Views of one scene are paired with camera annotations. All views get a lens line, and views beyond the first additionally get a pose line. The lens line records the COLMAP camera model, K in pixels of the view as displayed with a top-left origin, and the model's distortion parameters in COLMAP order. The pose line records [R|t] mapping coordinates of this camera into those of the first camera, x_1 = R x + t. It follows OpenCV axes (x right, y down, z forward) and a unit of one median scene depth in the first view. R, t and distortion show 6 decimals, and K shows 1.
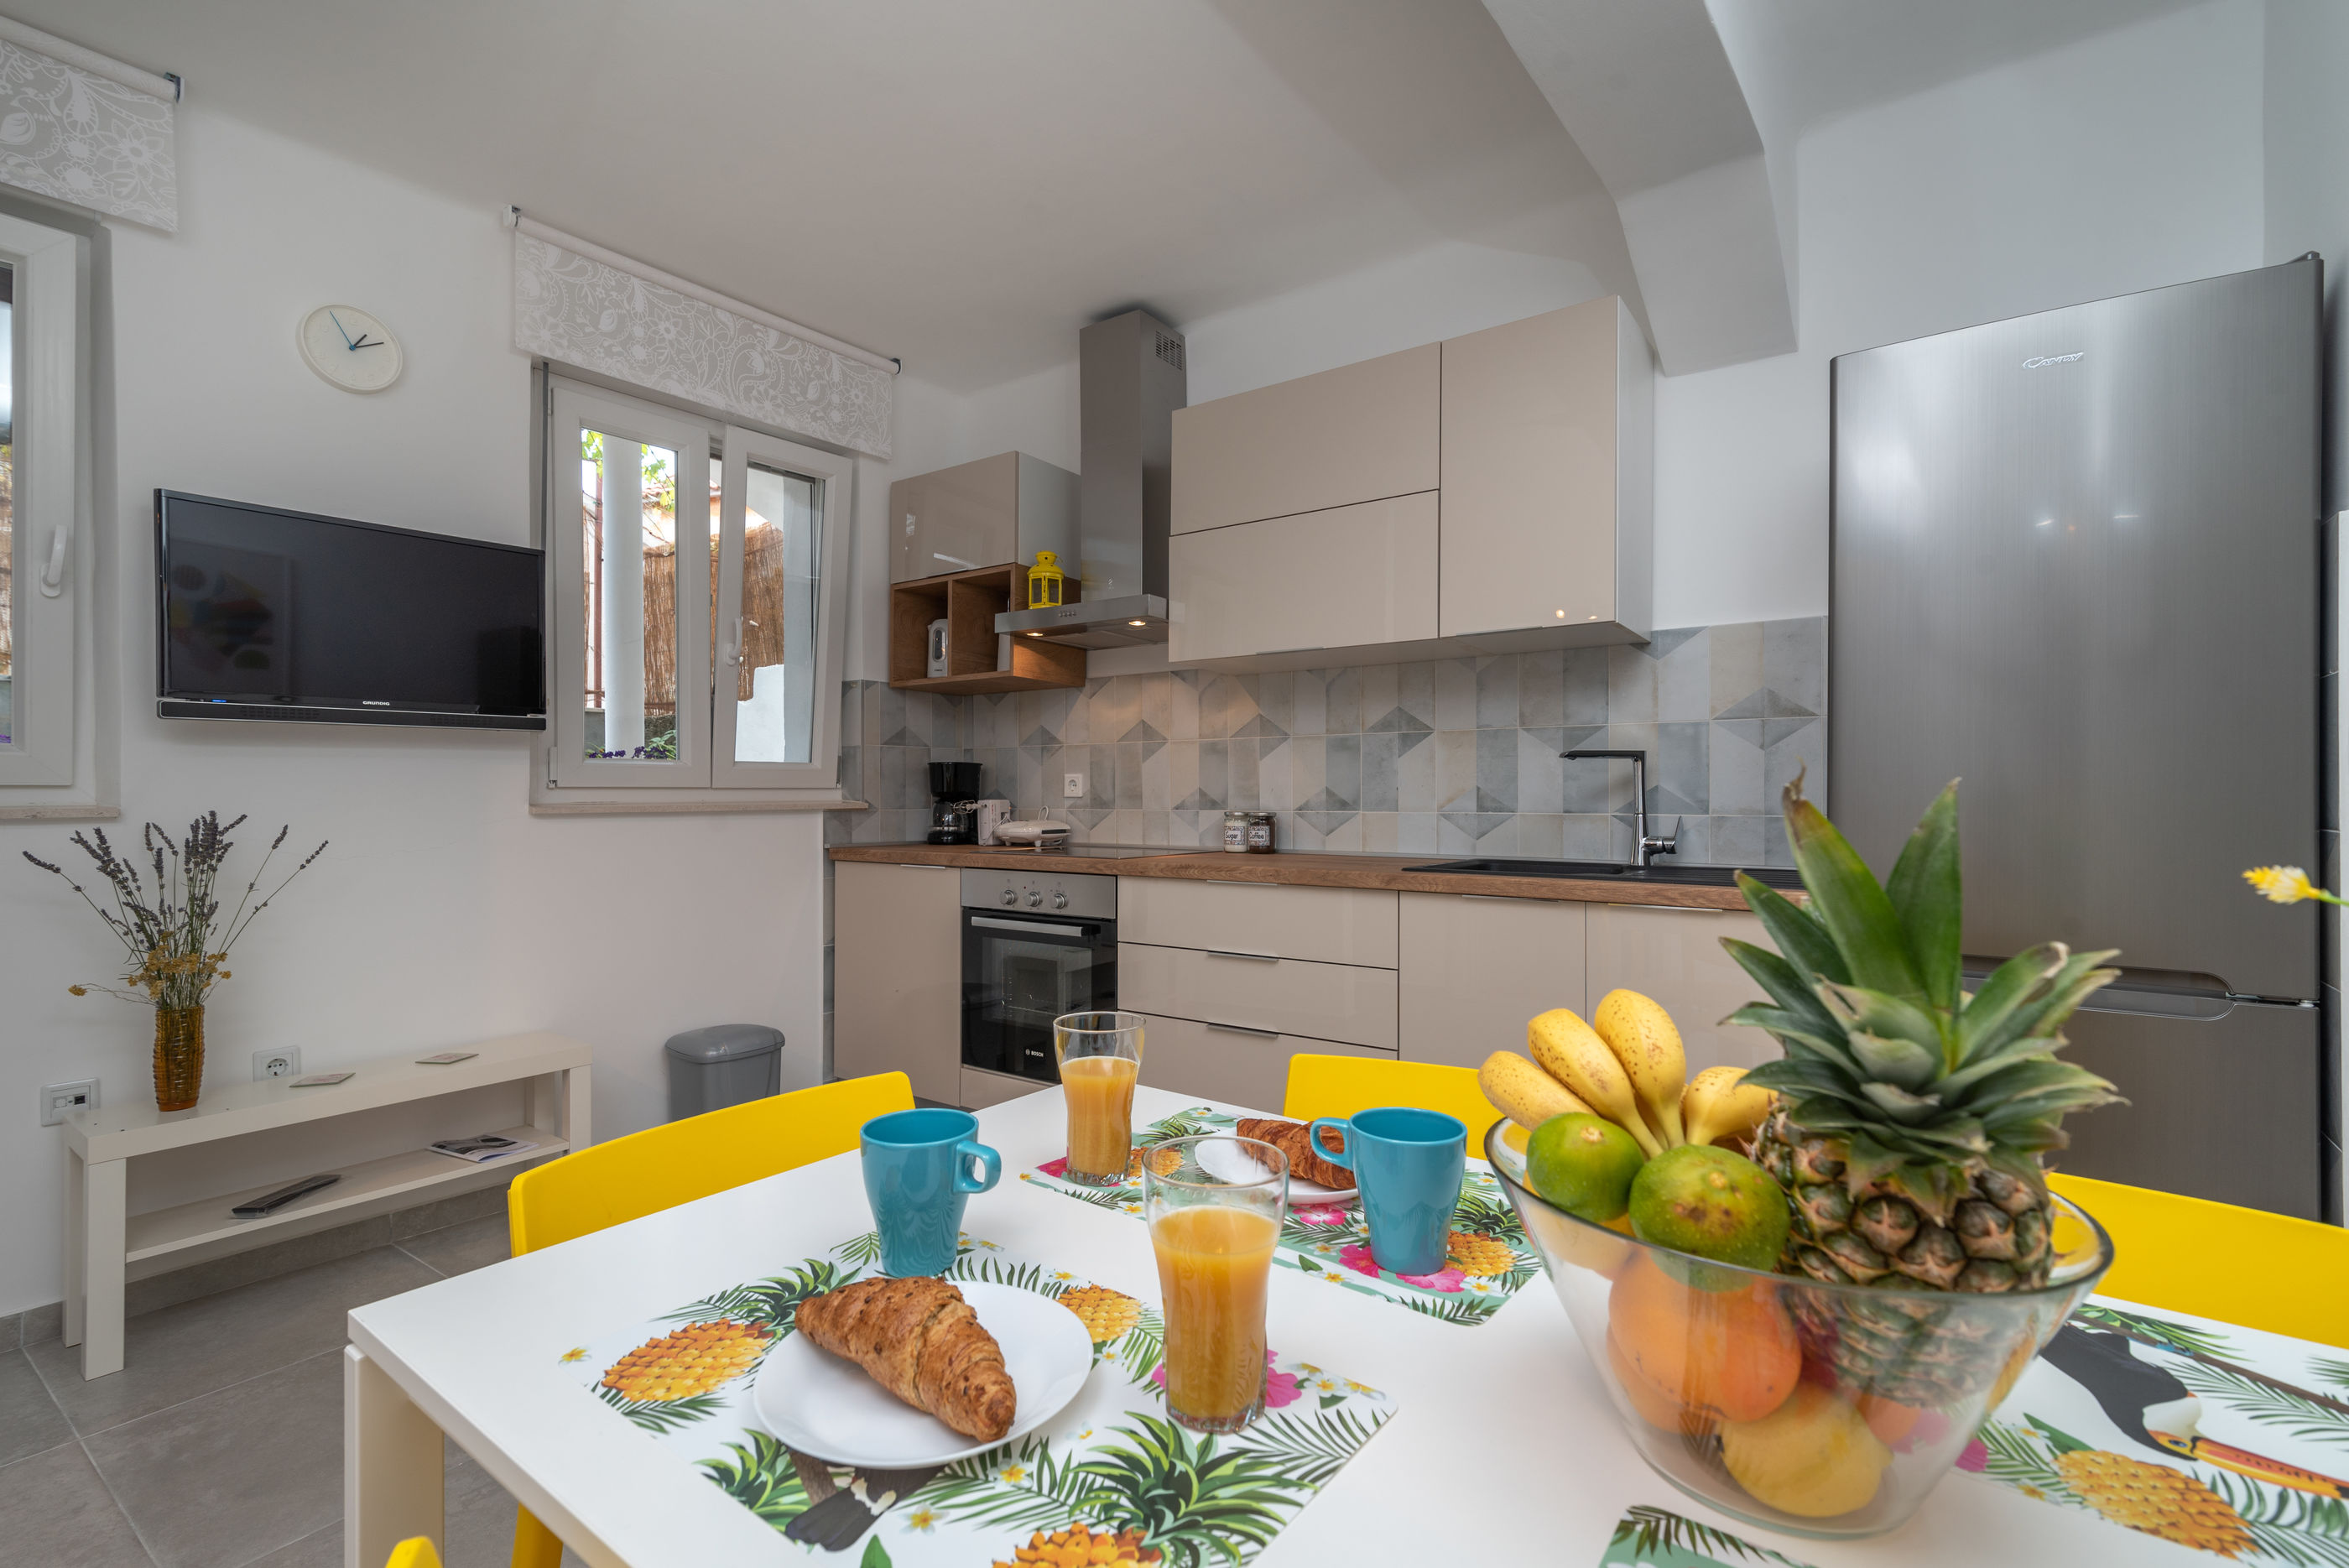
lens RADIAL K [[1083.1, 0, 1150.8], [0, 1083.1, 800.7], [0, 0, 1]] dist [0.015005, -0.001880]
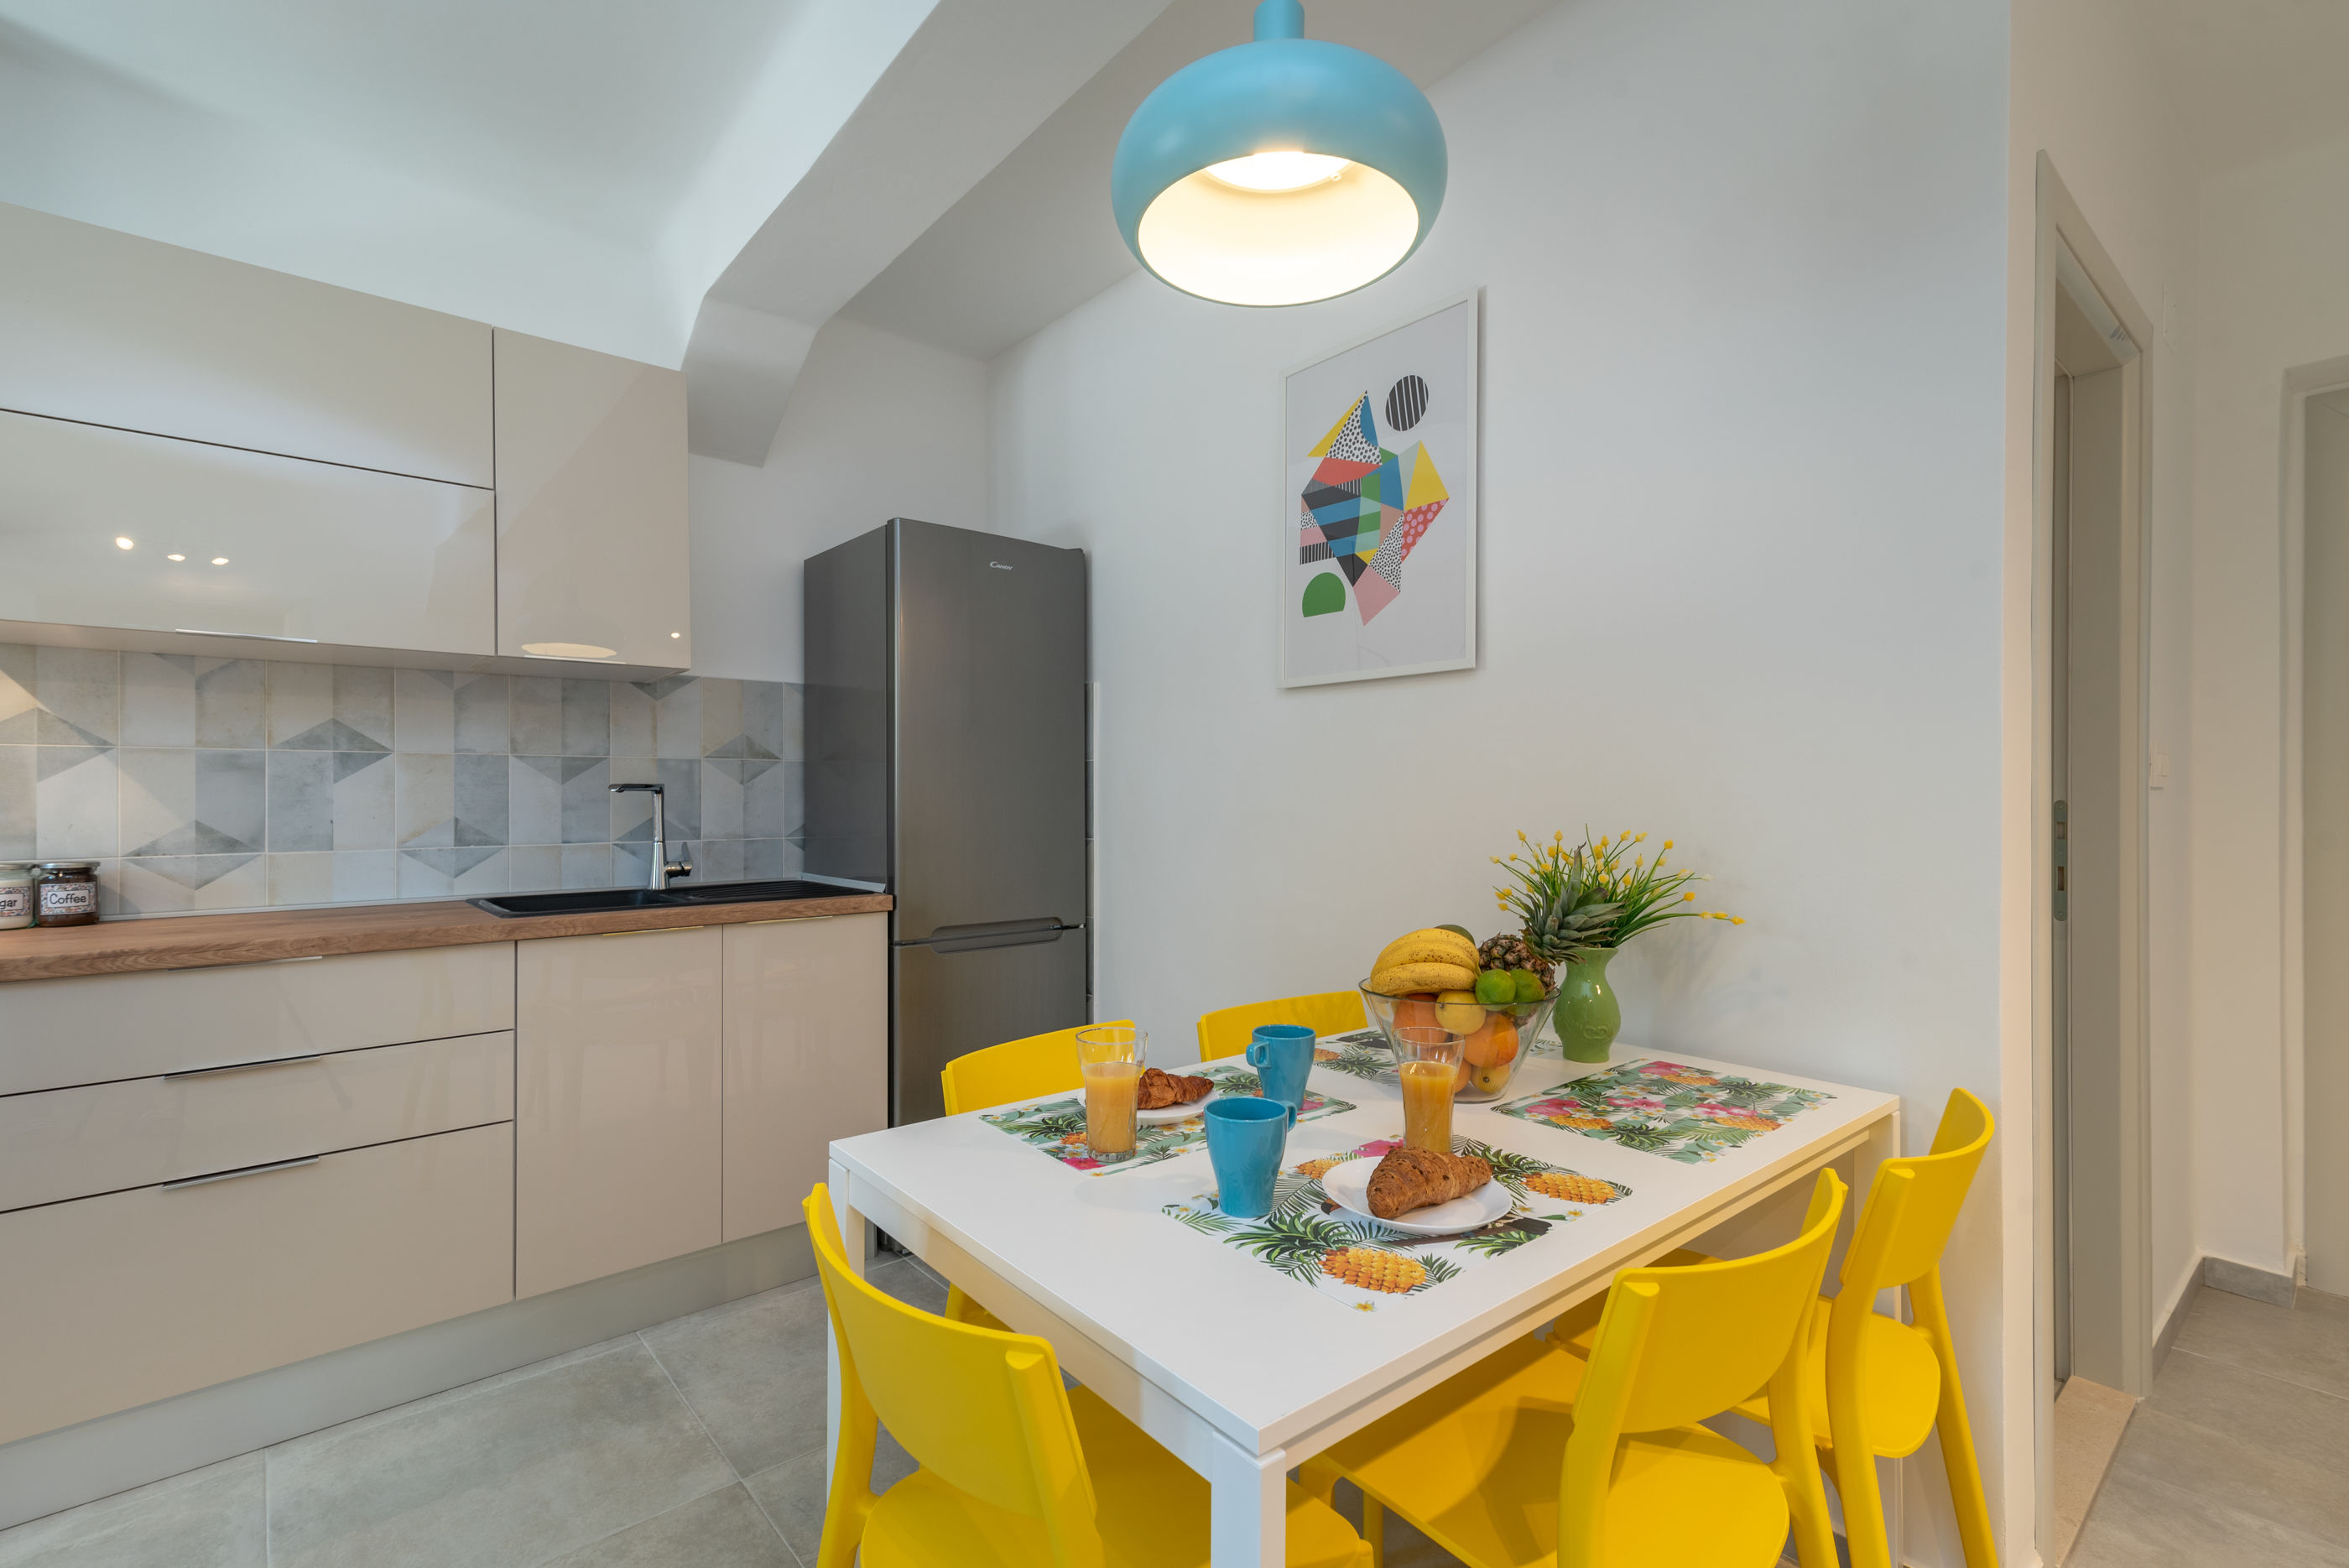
lens RADIAL K [[1083.1, 0, 1192.0], [0, 1083.1, 795.6], [0, 0, 1]] dist [0.015005, -0.001880]
pose [[0.196226, -0.003398, 0.980553, -0.469825], [0.005986, 0.999980, 0.002267, -0.030599], [-0.980540, 0.005424, 0.196243, 0.236625]]
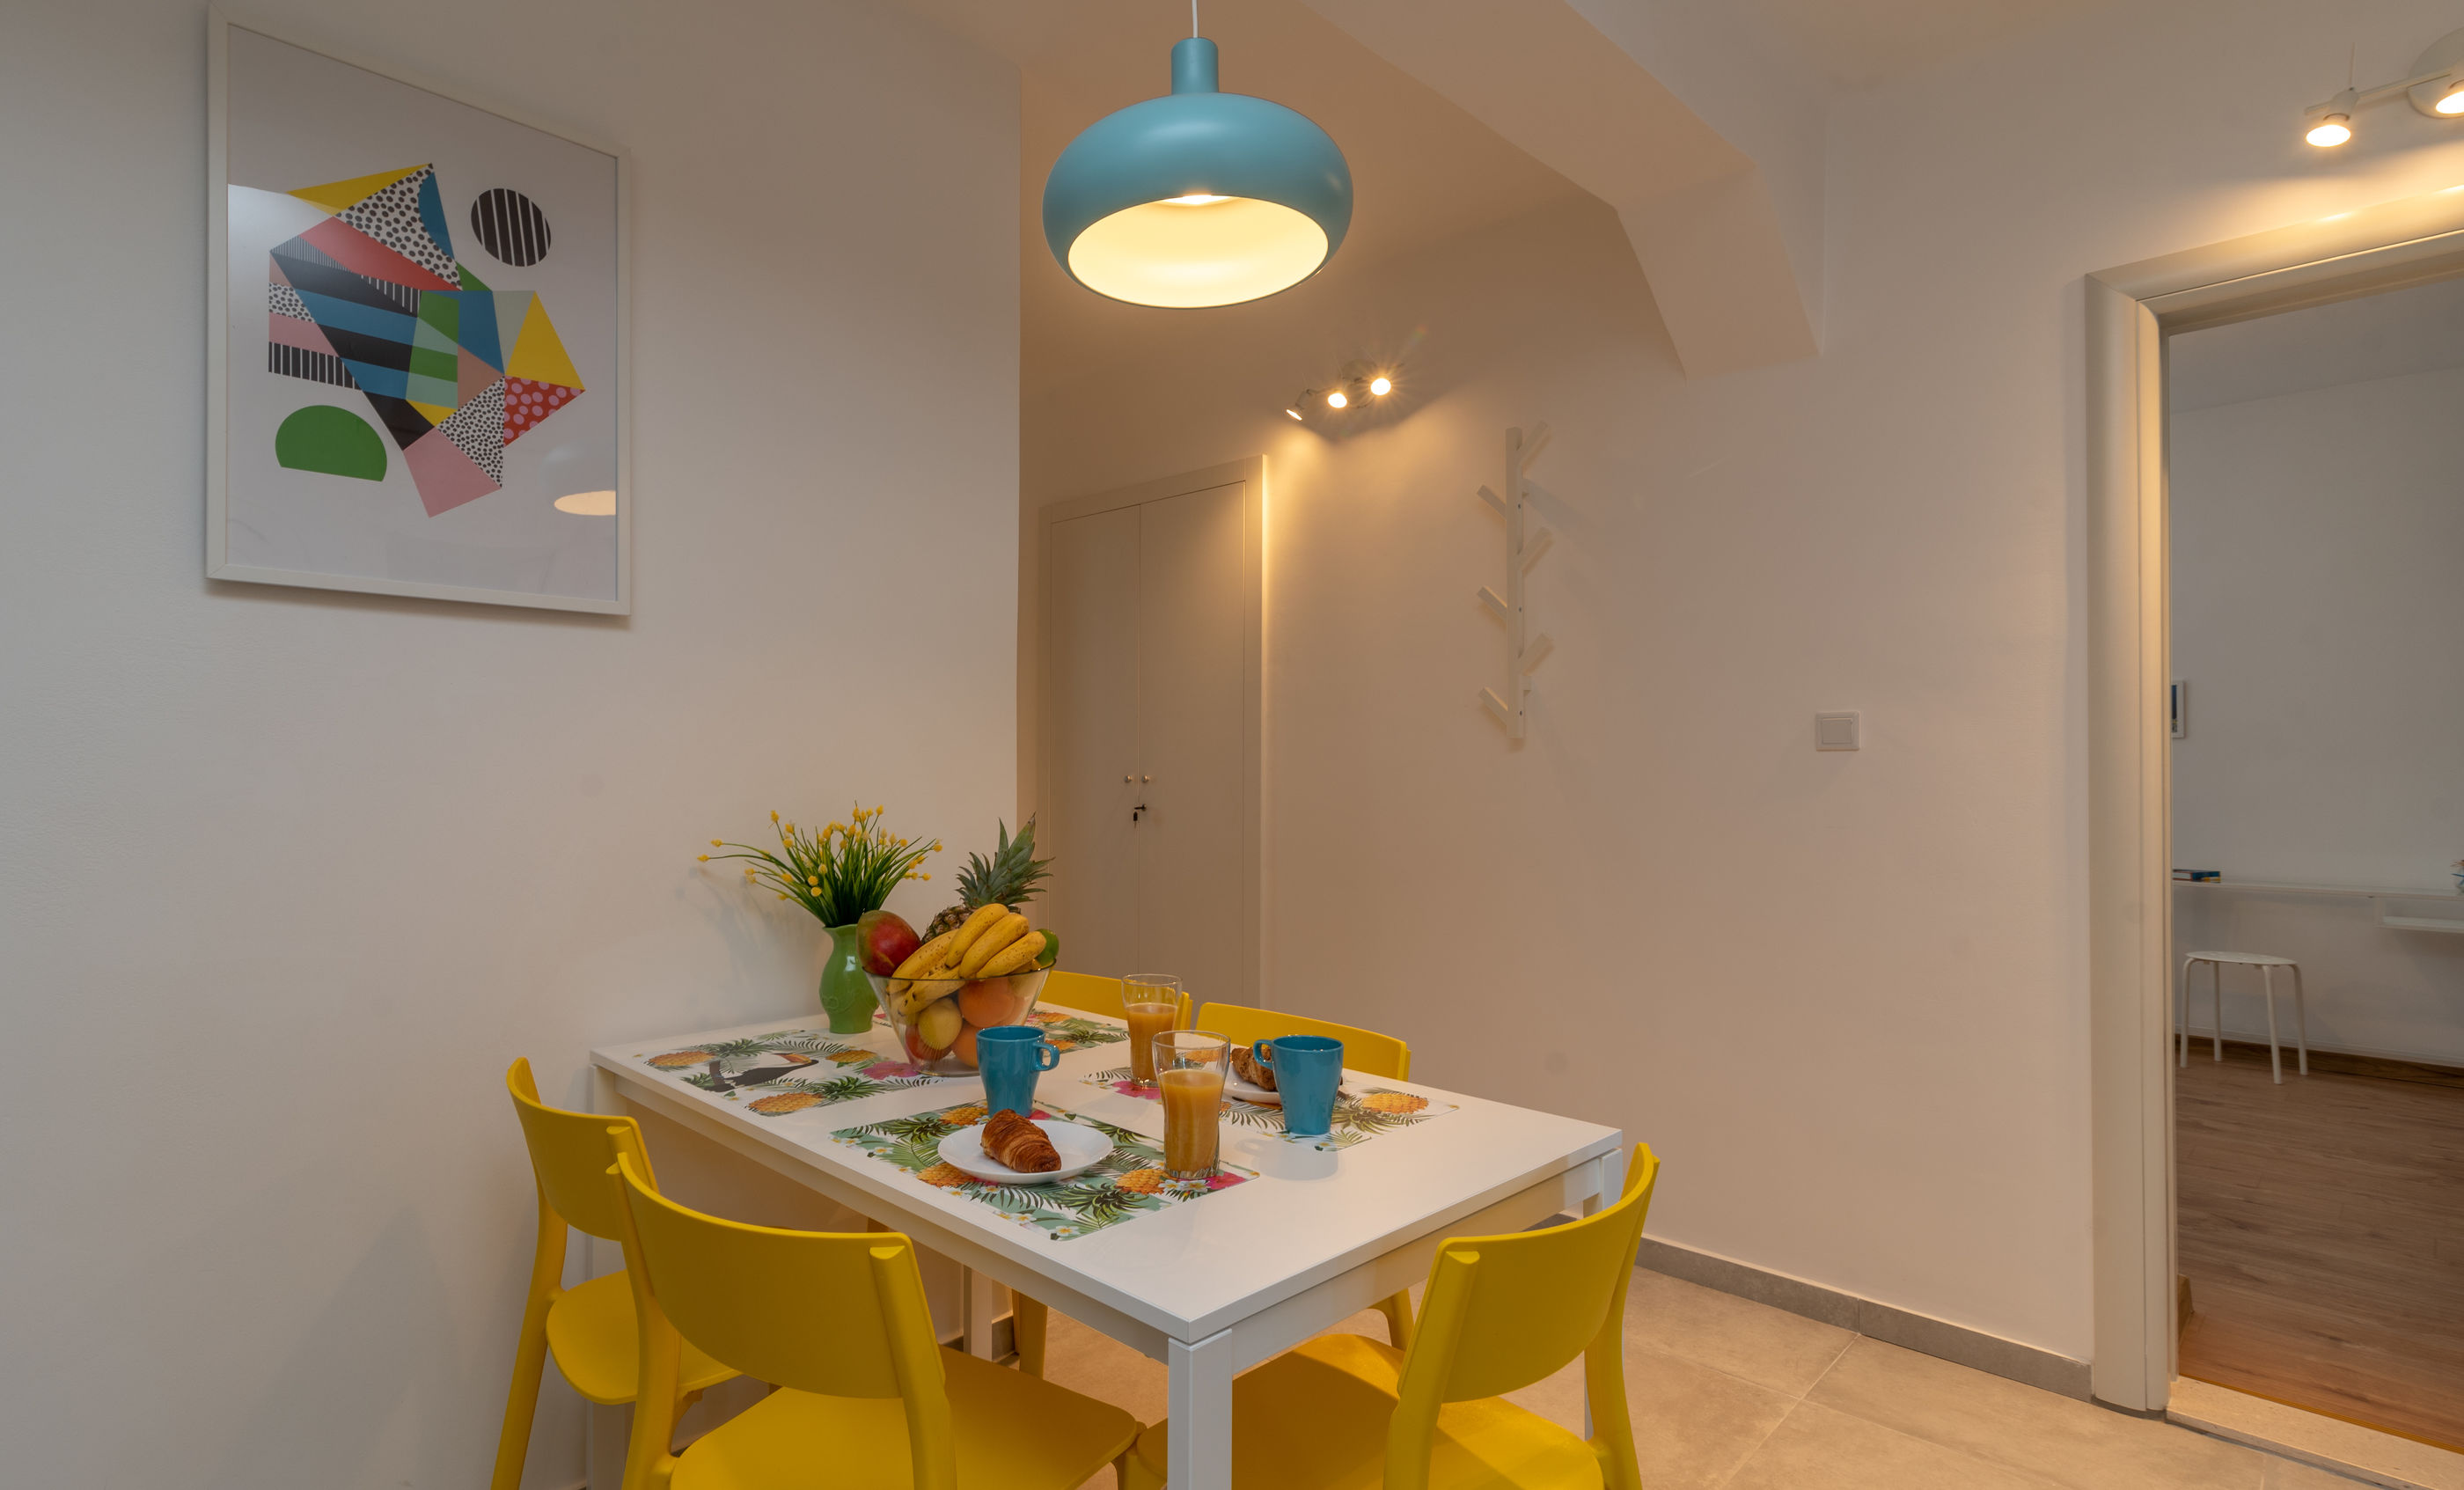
lens RADIAL K [[1186.4, 0, 1178.5], [0, 1186.4, 752.1], [0, 0, 1]] dist [0.012841, -0.000719]
pose [[-0.994065, 0.010390, 0.108287, -0.066041], [0.008452, 0.999796, -0.018344, -0.027146], [-0.108456, -0.017320, -0.993950, 0.815497]]
